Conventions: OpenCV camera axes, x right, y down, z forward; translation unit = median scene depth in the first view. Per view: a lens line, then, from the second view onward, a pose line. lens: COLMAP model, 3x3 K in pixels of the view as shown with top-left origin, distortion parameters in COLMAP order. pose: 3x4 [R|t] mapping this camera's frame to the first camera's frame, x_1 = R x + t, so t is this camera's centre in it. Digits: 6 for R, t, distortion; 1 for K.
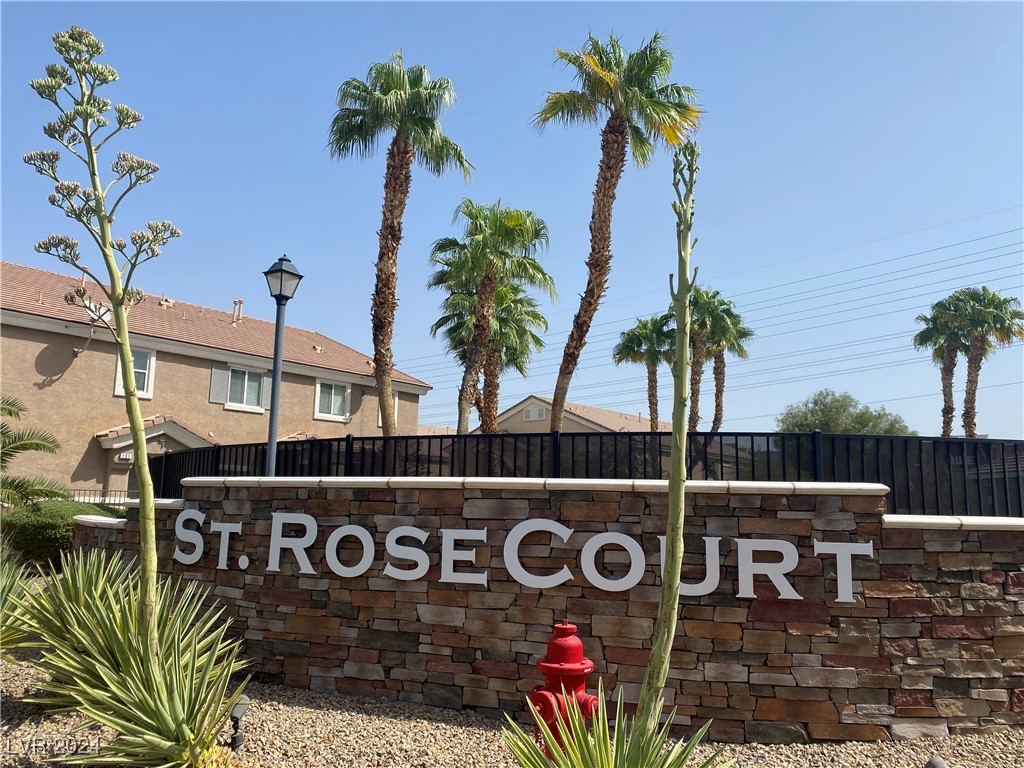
lens RADIAL K [[798.4, 0, 512.0], [0, 798.4, 384.0], [0, 0, 1]] dist [0.018499, -0.004622]
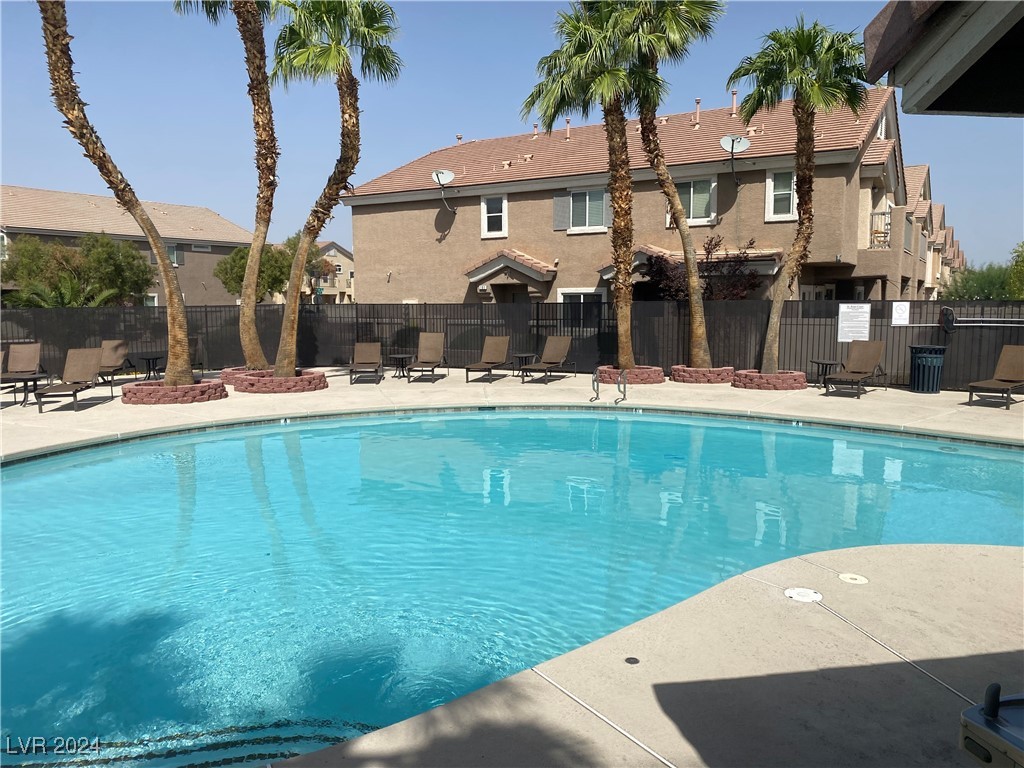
lens RADIAL K [[798.4, 0, 512.0], [0, 798.4, 384.0], [0, 0, 1]] dist [0.018499, -0.004622]
pose [[0.081146, 0.057813, -0.995024, 0.661268], [0.136289, 0.988296, 0.068536, 0.139347], [0.987340, -0.141172, 0.072317, 0.815556]]
